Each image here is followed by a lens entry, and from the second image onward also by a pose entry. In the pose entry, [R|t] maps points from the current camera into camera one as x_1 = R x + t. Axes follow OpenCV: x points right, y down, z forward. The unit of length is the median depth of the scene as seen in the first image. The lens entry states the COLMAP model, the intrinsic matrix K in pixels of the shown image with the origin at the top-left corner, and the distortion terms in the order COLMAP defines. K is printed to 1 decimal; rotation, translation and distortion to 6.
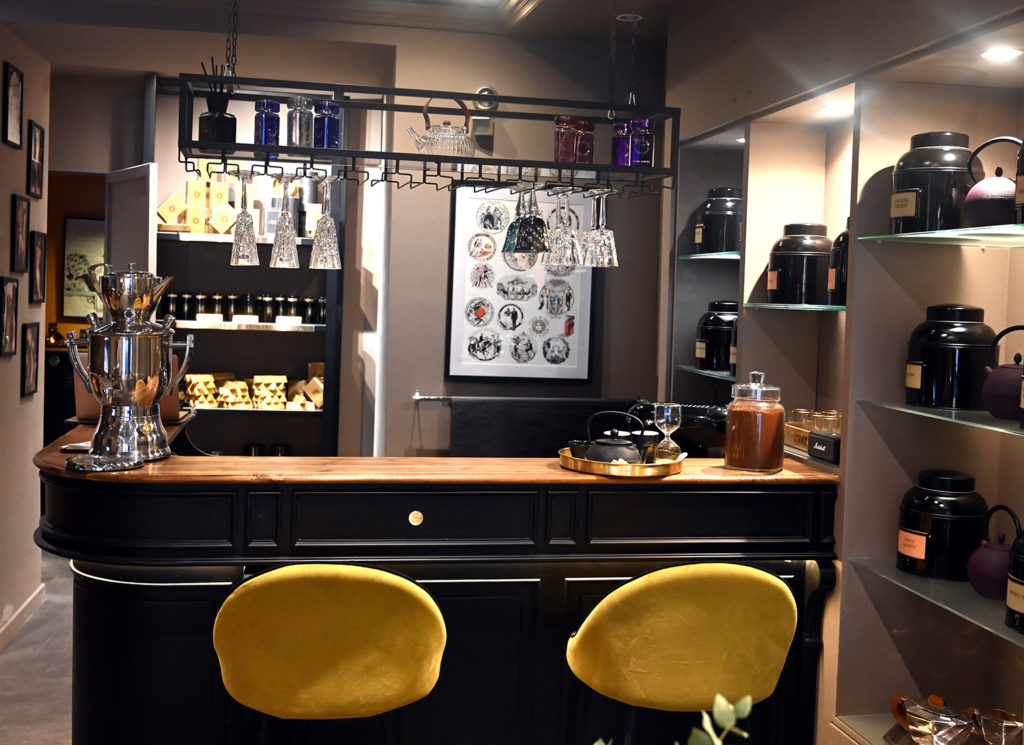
lens RADIAL K [[1196.3, 0, 514.4], [0, 1196.3, 365.2], [0, 0, 1]] dist [-0.000465, 0.000000]
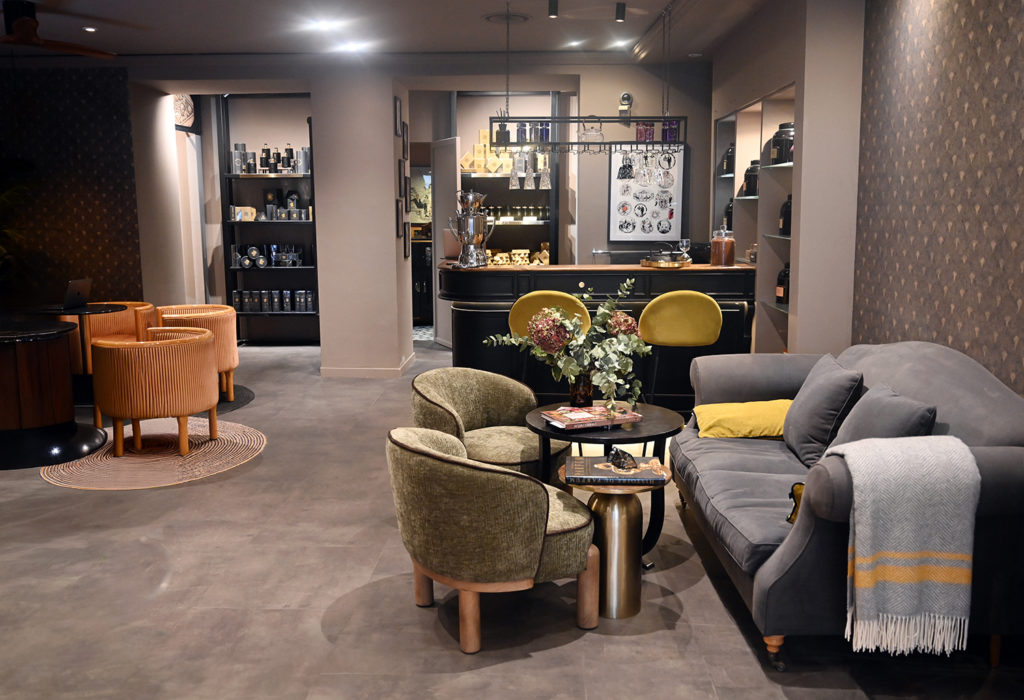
lens RADIAL K [[873.4, 0, 516.3], [0, 873.4, 352.2], [0, 0, 1]] dist [-0.019001, 0.000288]
pose [[0.979715, -0.003916, -0.200356, 0.084140], [0.024858, 0.994462, 0.102116, 0.040904], [0.198847, -0.105025, 0.974387, -0.473883]]
